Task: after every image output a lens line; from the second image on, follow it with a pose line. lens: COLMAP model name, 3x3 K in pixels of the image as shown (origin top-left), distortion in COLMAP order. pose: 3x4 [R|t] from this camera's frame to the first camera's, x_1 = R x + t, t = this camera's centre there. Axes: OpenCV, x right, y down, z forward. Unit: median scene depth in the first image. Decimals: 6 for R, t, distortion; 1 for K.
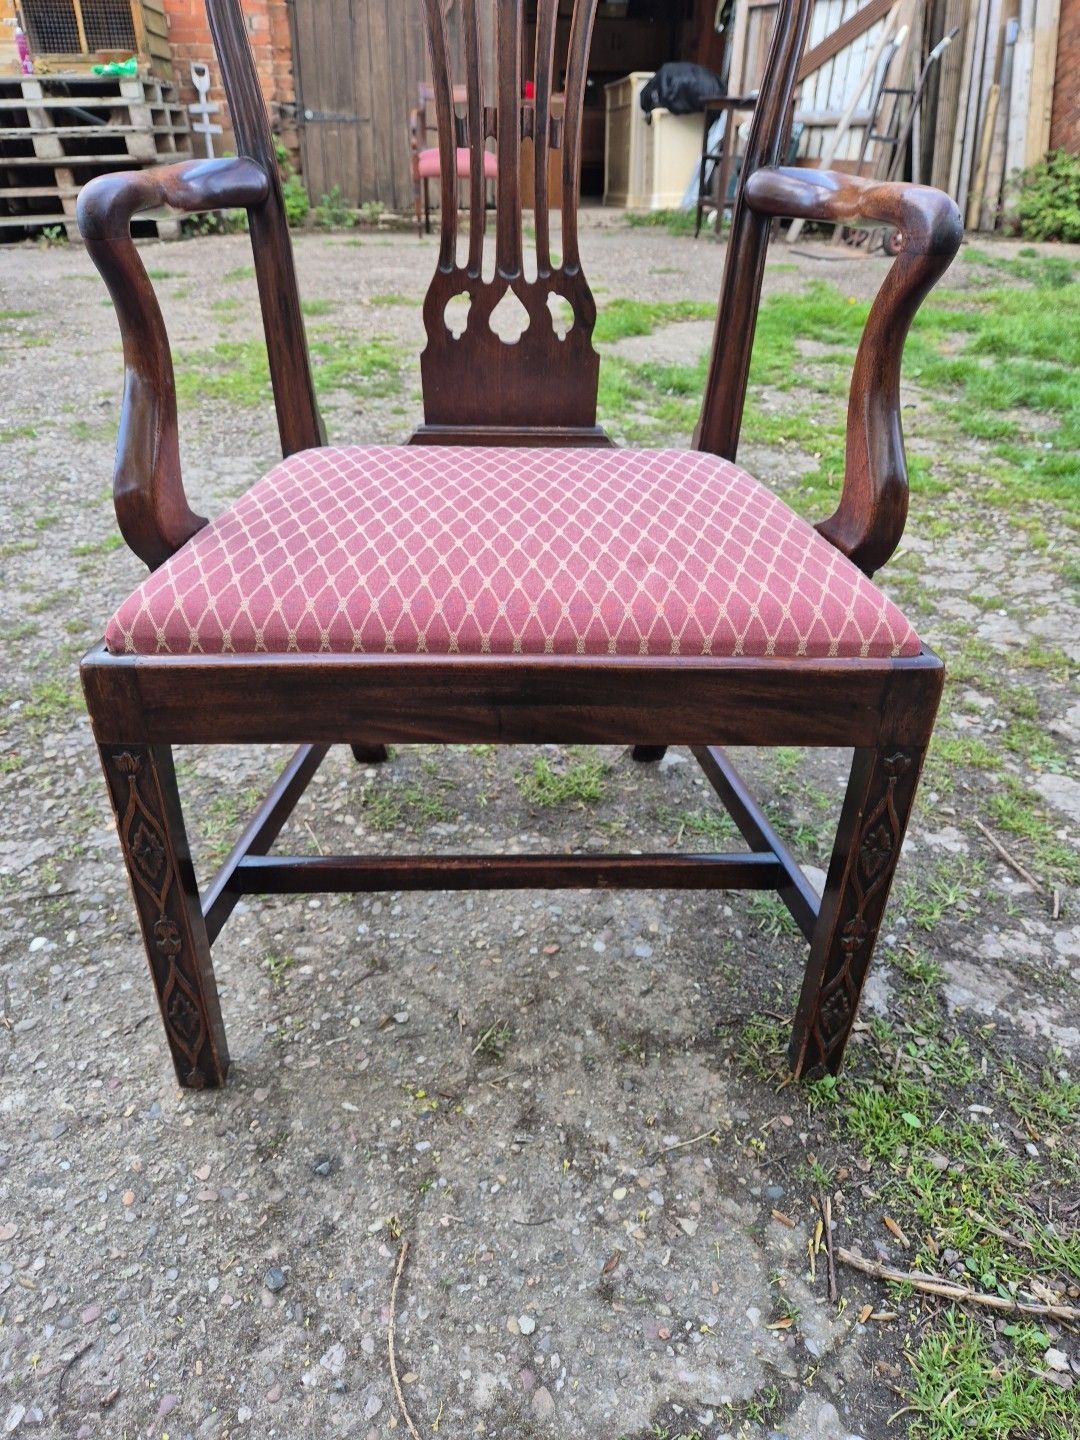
lens RADIAL K [[958.6, 0, 532.4], [0, 958.6, 719.2], [0, 0, 1]] dist [0.059368, -0.063334]
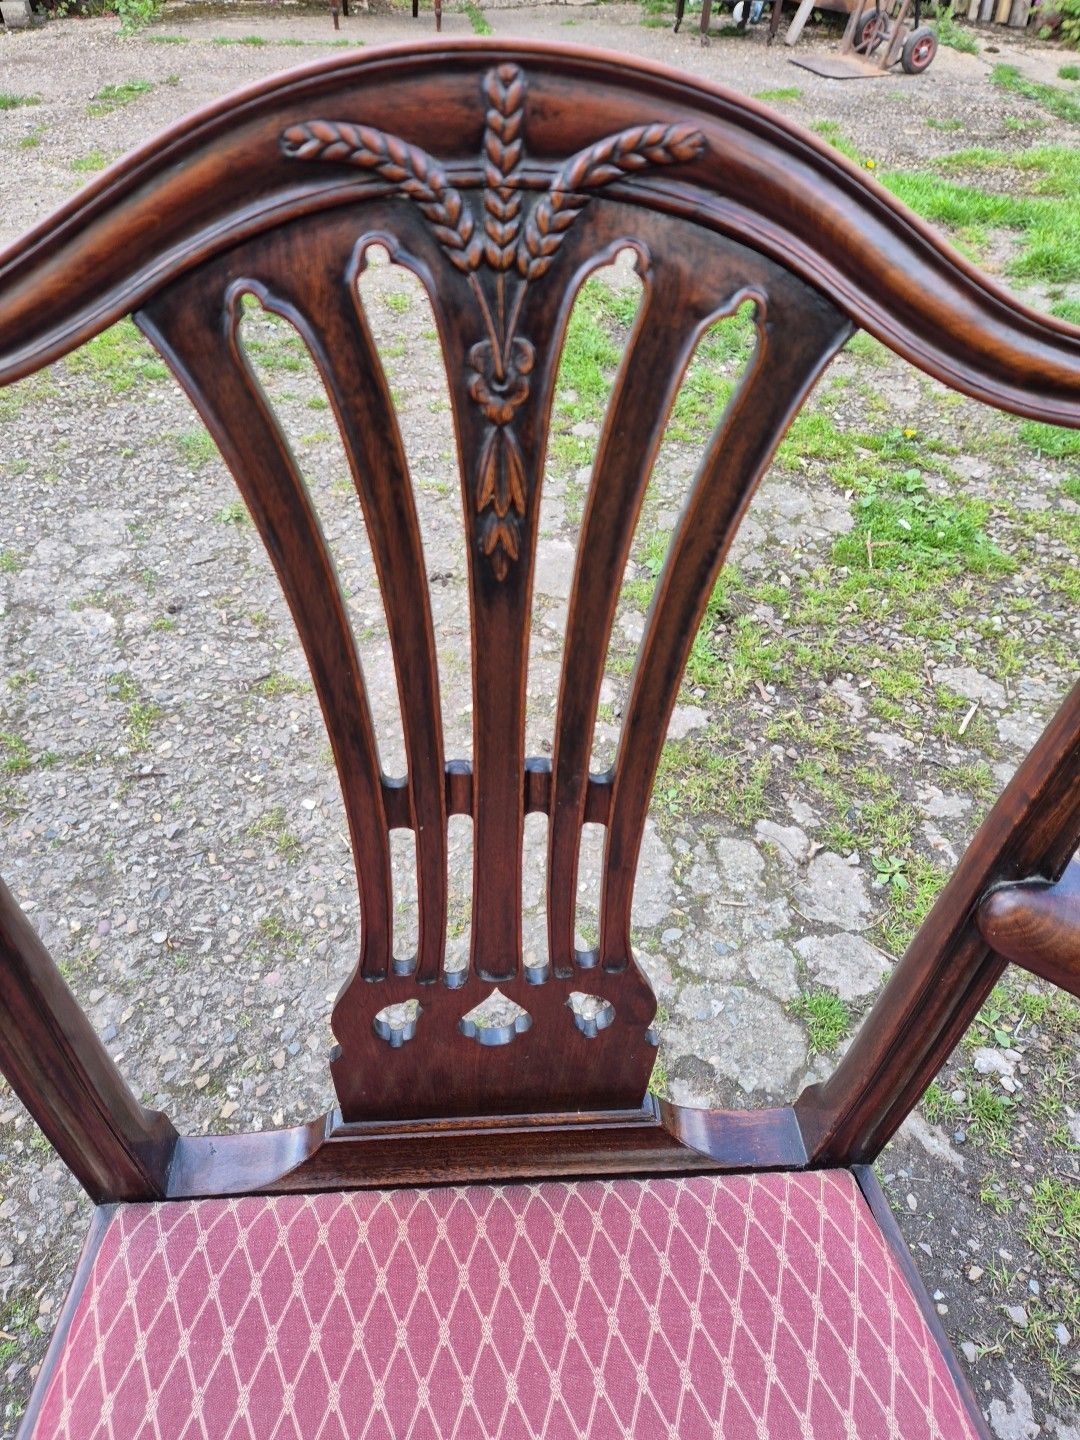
lens RADIAL K [[959.0, 0, 530.1], [0, 959.0, 705.0], [0, 0, 1]] dist [0.064424, -0.058808]
pose [[0.998640, -0.015853, 0.049668, -0.027455], [0.005112, 0.977831, 0.209331, -0.745921], [-0.051885, -0.208793, 0.976583, 0.539945]]
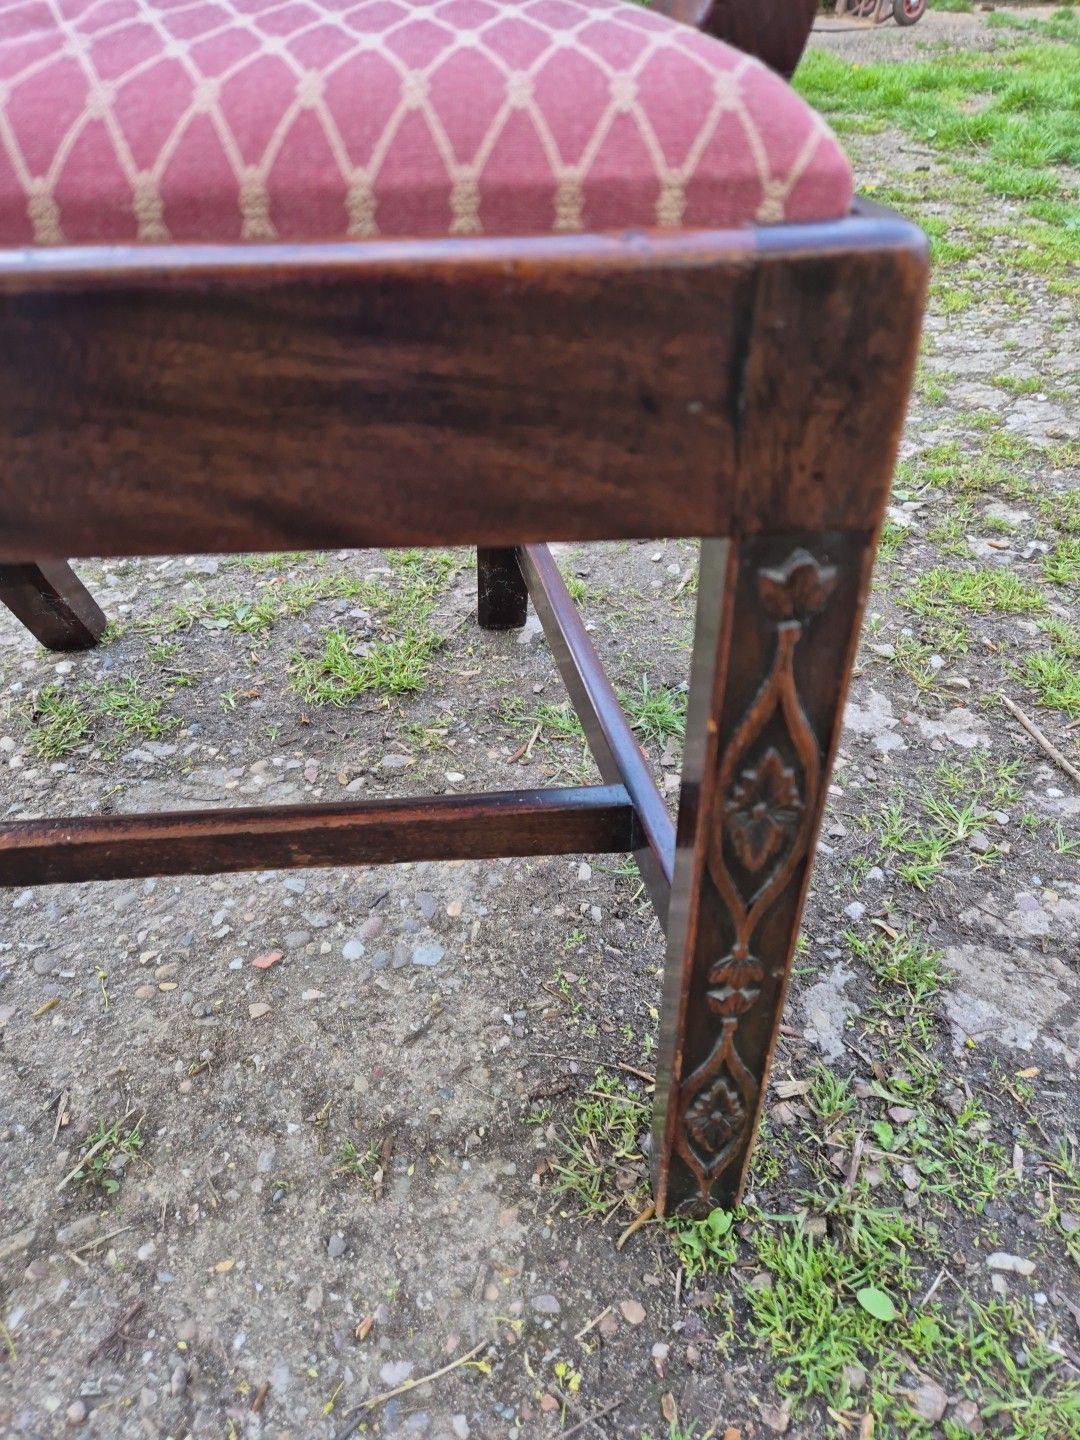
lens RADIAL K [[953.9, 0, 551.7], [0, 953.9, 718.3], [0, 0, 1]] dist [0.070131, -0.067735]
pose [[0.998831, -0.048021, -0.005569, 0.221730], [0.048342, 0.991443, 0.121256, 0.038173], [-0.000302, -0.121383, 0.992606, 0.495307]]
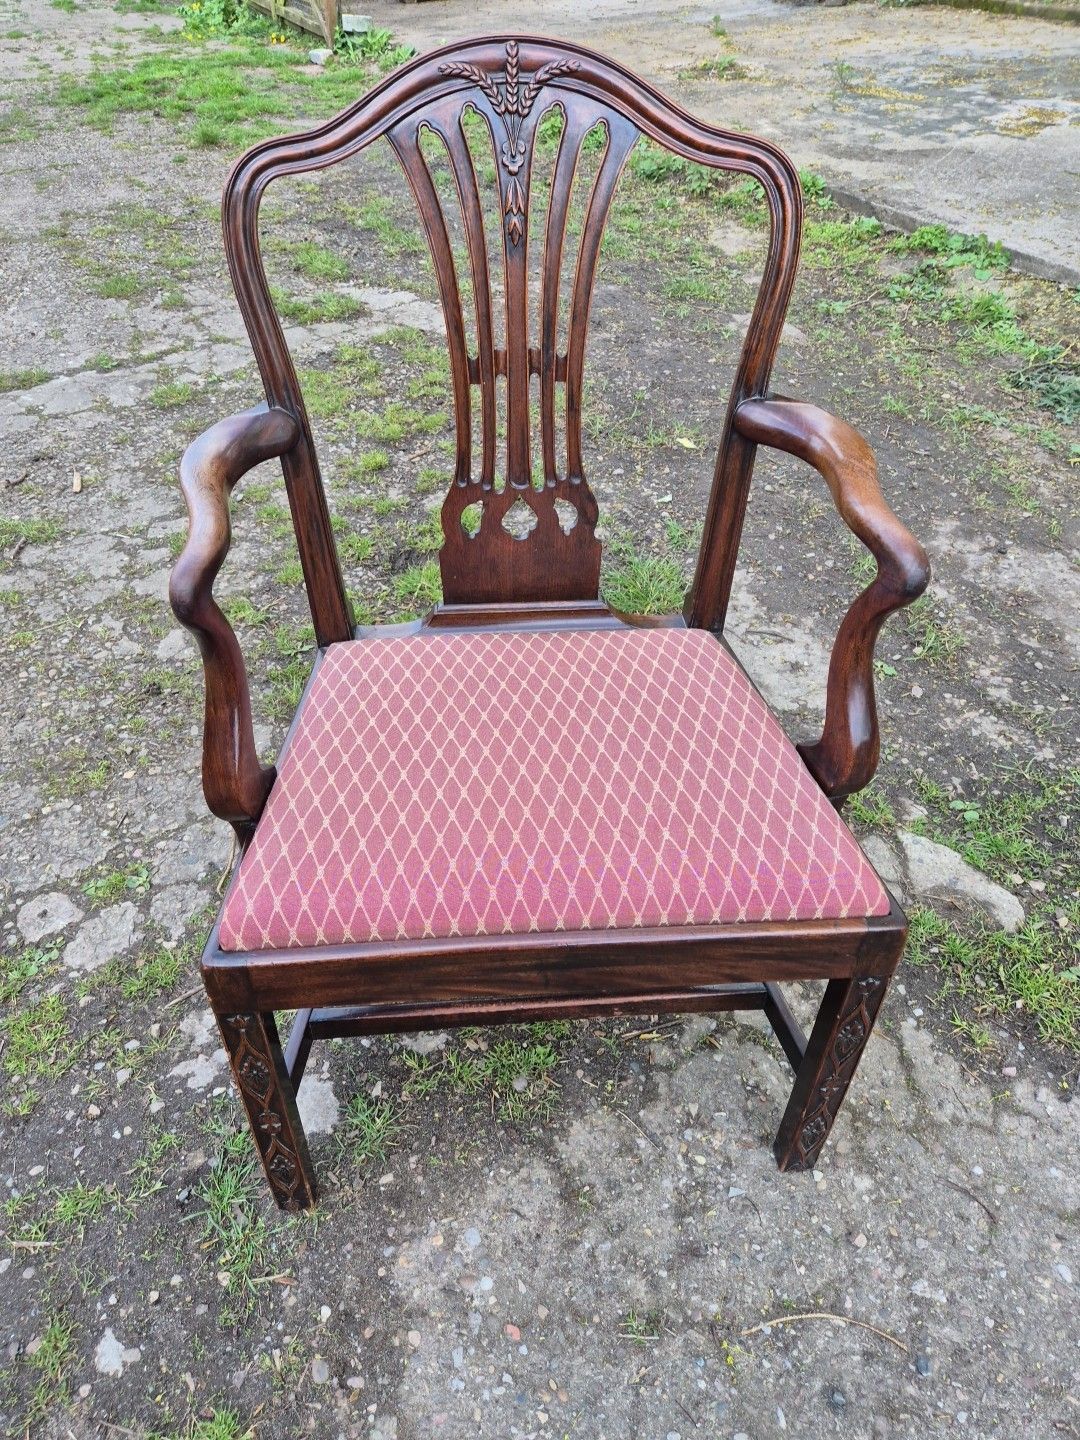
lens RADIAL K [[956.4, 0, 526.3], [0, 956.4, 712.2], [0, 0, 1]] dist [0.072484, -0.067610]
pose [[-0.469539, -0.578018, 0.667404, -0.301155], [0.468698, 0.477426, 0.743227, -0.832578], [-0.748235, 0.661785, 0.046746, 0.606730]]
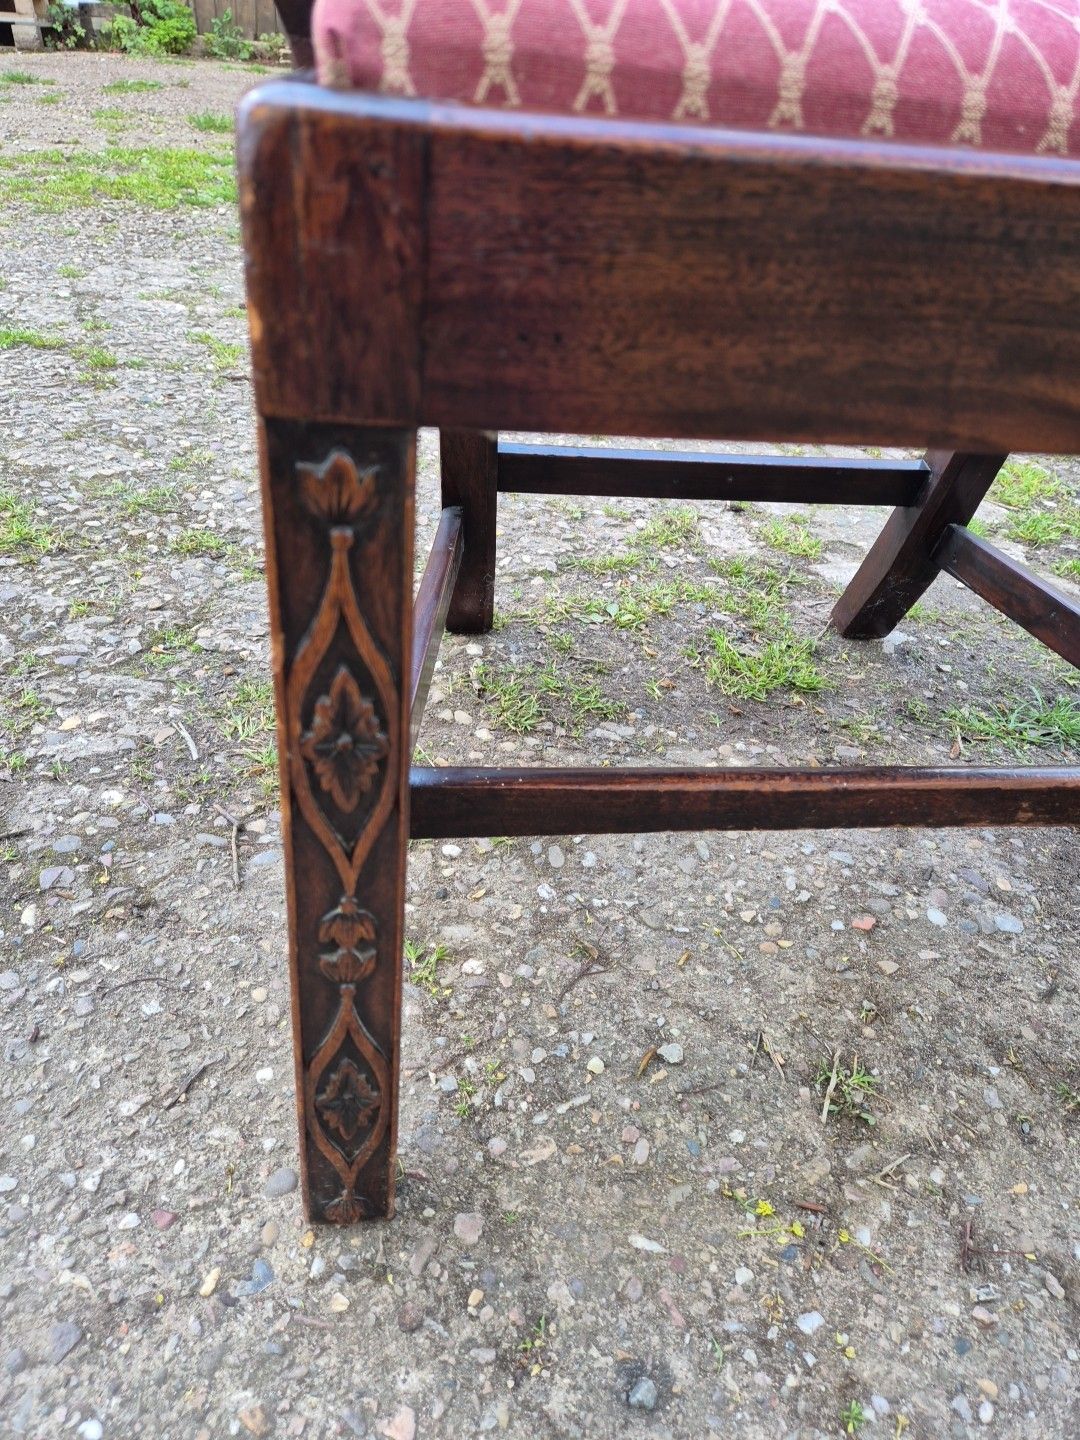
lens RADIAL K [[954.3, 0, 534.4], [0, 954.3, 721.0], [0, 0, 1]] dist [0.065076, -0.061103]
pose [[0.991585, 0.005662, 0.129331, -0.296184], [-0.015480, 0.997060, 0.075042, 0.077468], [-0.128526, -0.076412, 0.988758, 0.483092]]
